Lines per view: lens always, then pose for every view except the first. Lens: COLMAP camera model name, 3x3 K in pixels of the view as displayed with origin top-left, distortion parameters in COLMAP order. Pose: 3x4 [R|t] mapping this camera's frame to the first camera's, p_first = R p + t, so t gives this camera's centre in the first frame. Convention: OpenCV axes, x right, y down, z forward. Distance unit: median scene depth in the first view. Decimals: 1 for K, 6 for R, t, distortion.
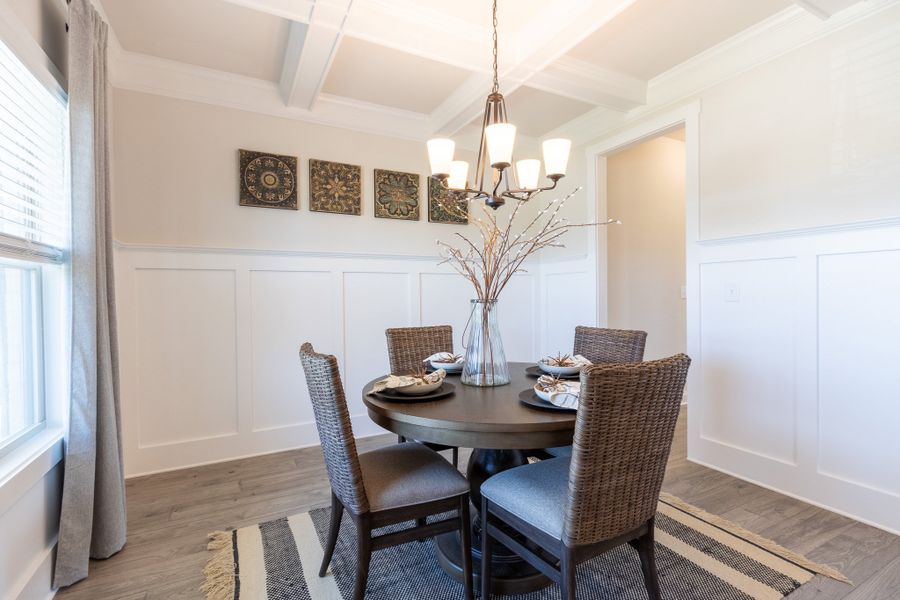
lens RADIAL K [[402.5, 0, 450.0], [0, 402.5, 300.0], [0, 0, 1]] dist [0.000114, -0.000007]
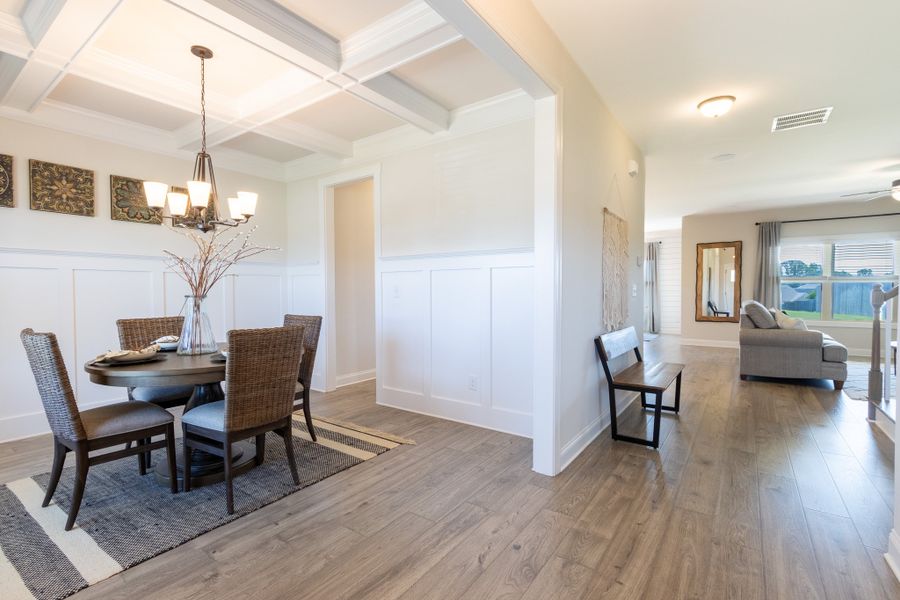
lens RADIAL K [[407.0, 0, 450.0], [0, 407.0, 300.0], [0, 0, 1]] dist [0.000910, -0.000770]
pose [[0.893529, -0.002050, 0.449001, 0.167089], [-0.001987, 0.999962, 0.008519, 0.000750], [-0.449001, -0.008504, 0.893491, -0.481600]]
